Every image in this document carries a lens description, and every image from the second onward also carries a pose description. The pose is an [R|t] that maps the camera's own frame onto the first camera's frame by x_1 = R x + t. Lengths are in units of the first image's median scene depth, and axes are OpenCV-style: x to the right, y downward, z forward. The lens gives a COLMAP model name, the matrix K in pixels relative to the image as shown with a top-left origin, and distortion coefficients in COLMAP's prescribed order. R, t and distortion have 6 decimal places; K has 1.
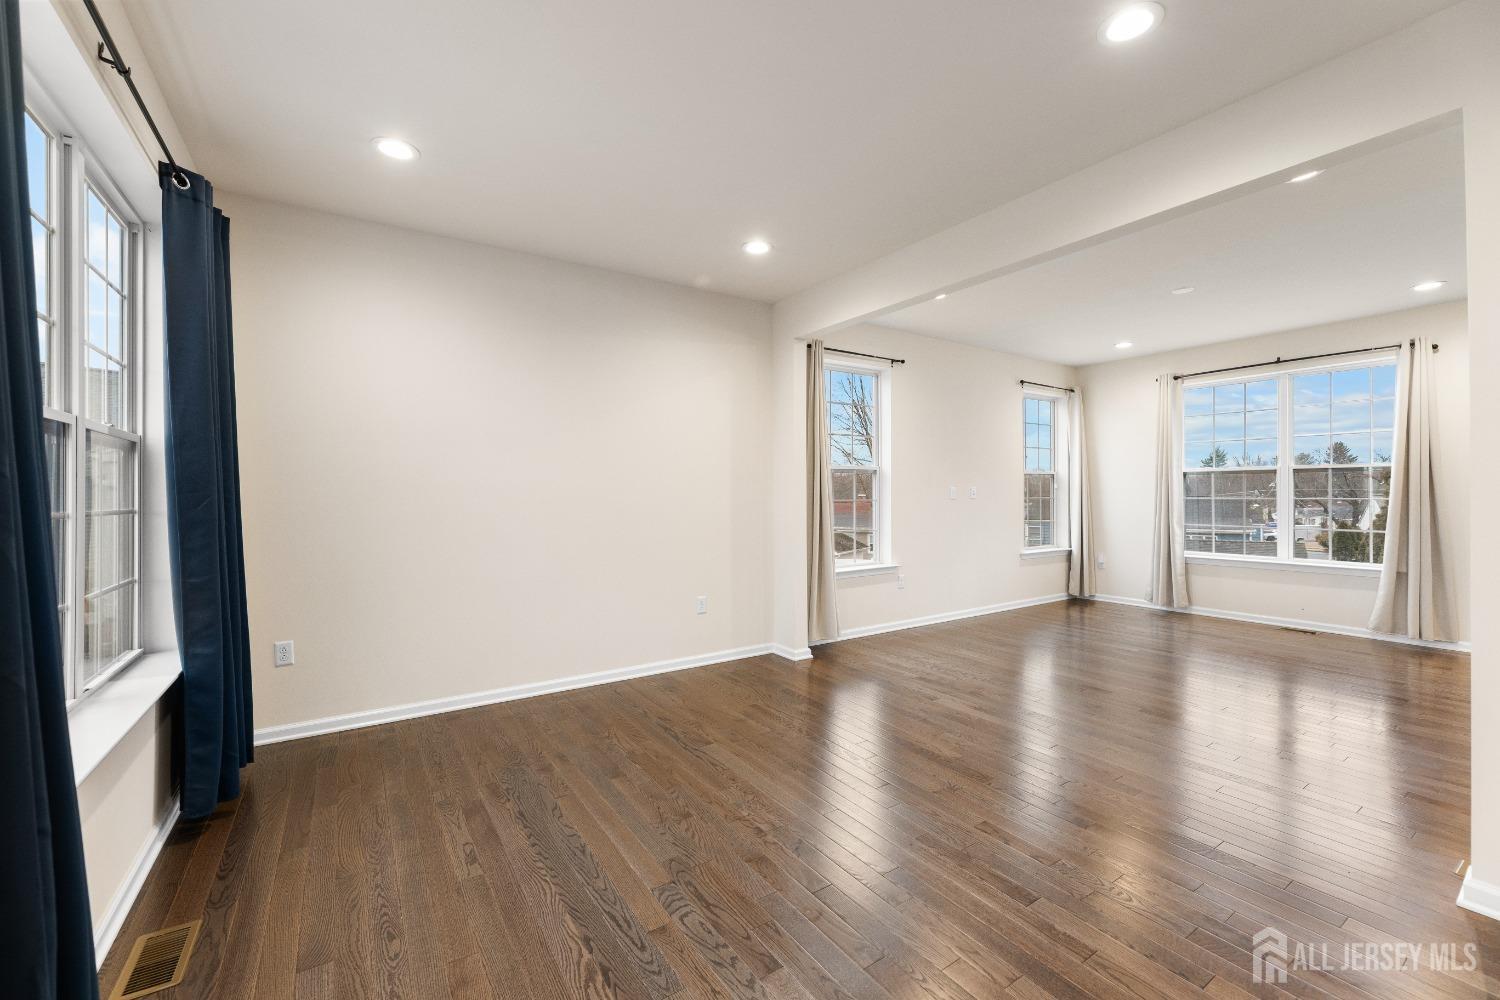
lens RADIAL K [[612.0, 0, 755.4], [0, 612.0, 496.6], [0, 0, 1]] dist [0.001467, 0.000463]
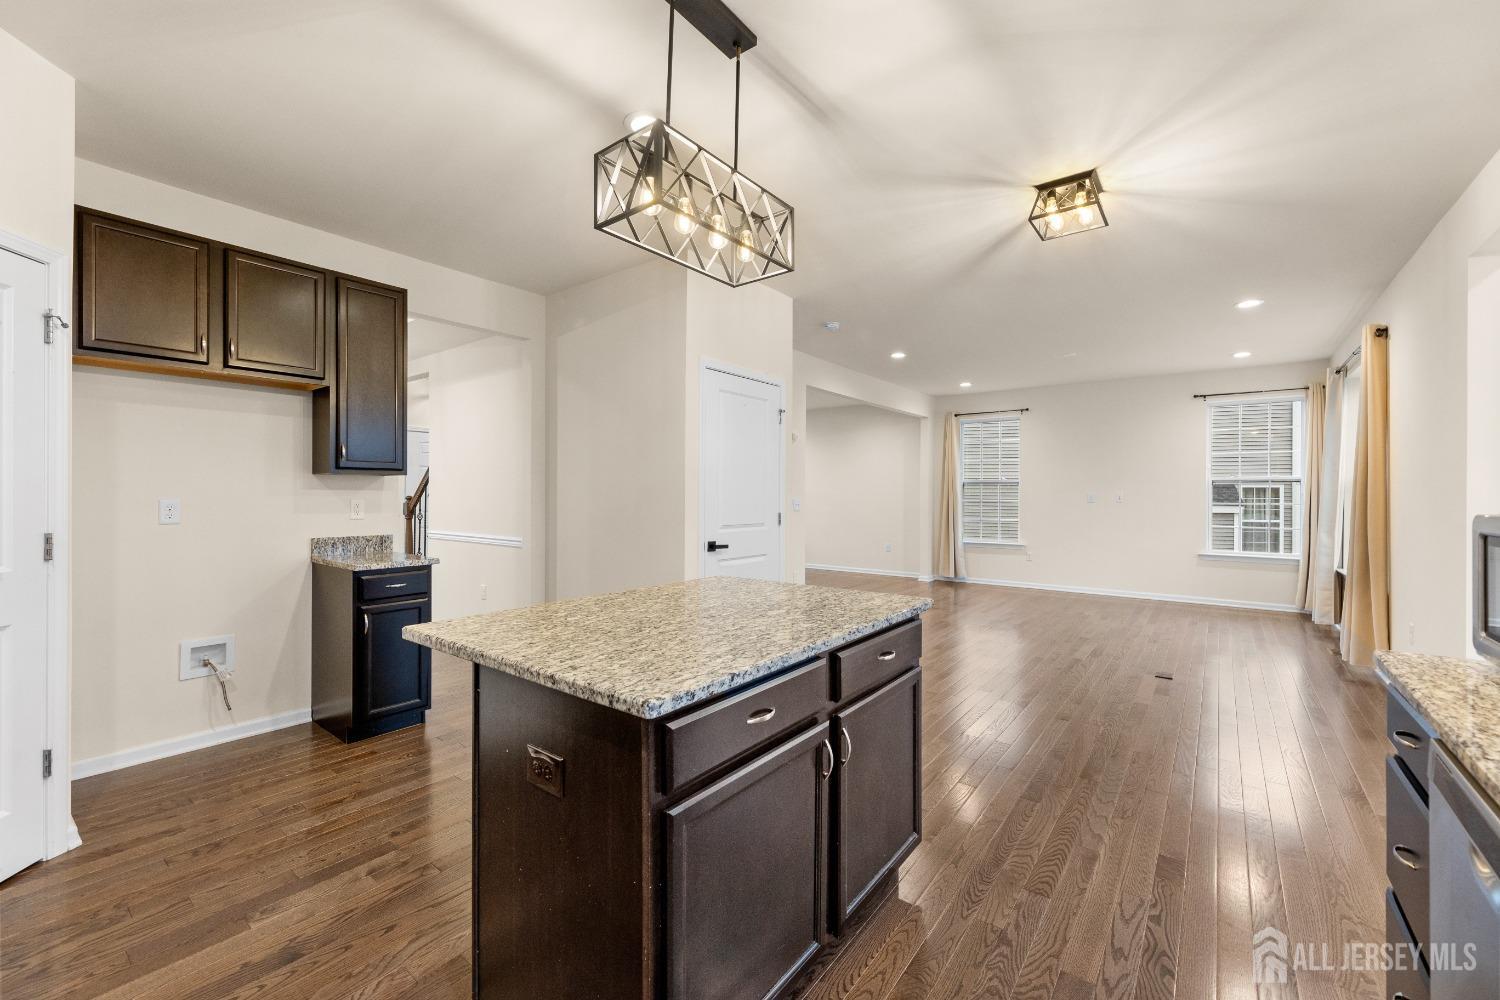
lens RADIAL K [[607.9, 0, 748.0], [0, 607.9, 489.4], [0, 0, 1]] dist [-0.000962, -0.000076]
pose [[0.309227, -0.004075, -0.950980, 1.268275], [-0.006971, 0.999954, -0.006551, -0.009008], [0.950963, 0.008655, 0.309184, -0.095071]]
